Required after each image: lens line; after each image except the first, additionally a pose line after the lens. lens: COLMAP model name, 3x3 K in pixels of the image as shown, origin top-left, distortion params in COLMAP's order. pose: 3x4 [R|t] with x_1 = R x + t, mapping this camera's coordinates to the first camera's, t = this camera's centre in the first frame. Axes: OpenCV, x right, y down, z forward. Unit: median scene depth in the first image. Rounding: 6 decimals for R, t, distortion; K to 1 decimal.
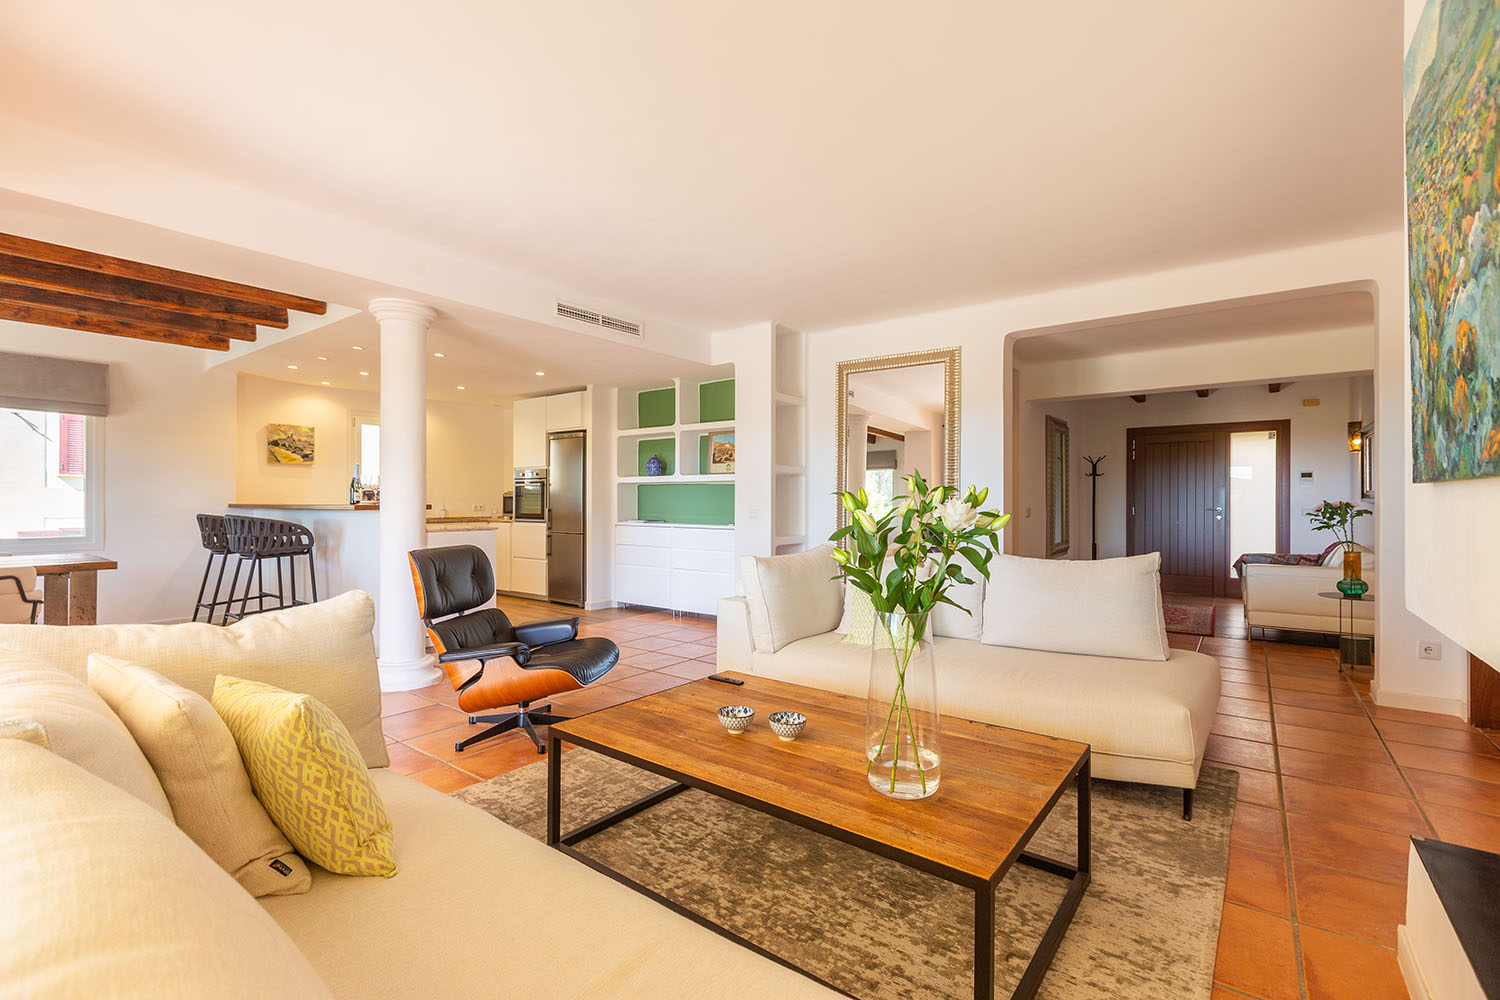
lens RADIAL K [[652.4, 0, 750.0], [0, 652.4, 500.0], [0, 0, 1]] dist [-0.000357, -0.000016]
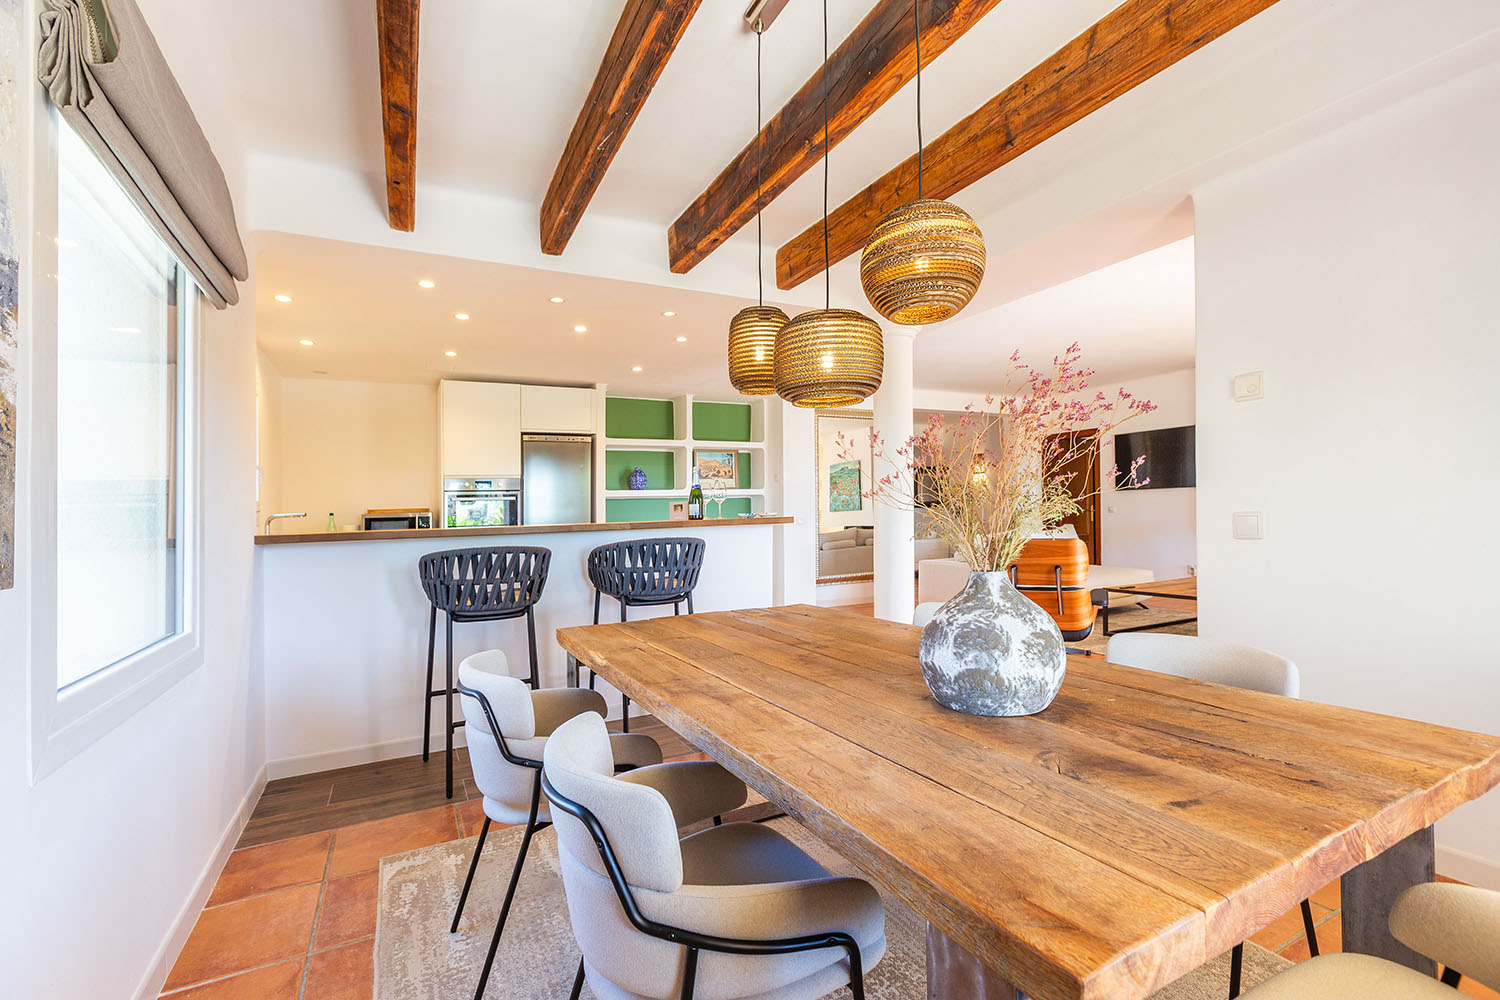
lens RADIAL K [[652.4, 0, 750.0], [0, 652.4, 500.0], [0, 0, 1]] dist [-0.000357, -0.000016]
pose [[0.414910, -0.003329, 0.909857, -0.970048], [0.029930, 0.999502, -0.009991, -0.008790], [-0.909370, 0.031377, 0.414803, 0.485324]]
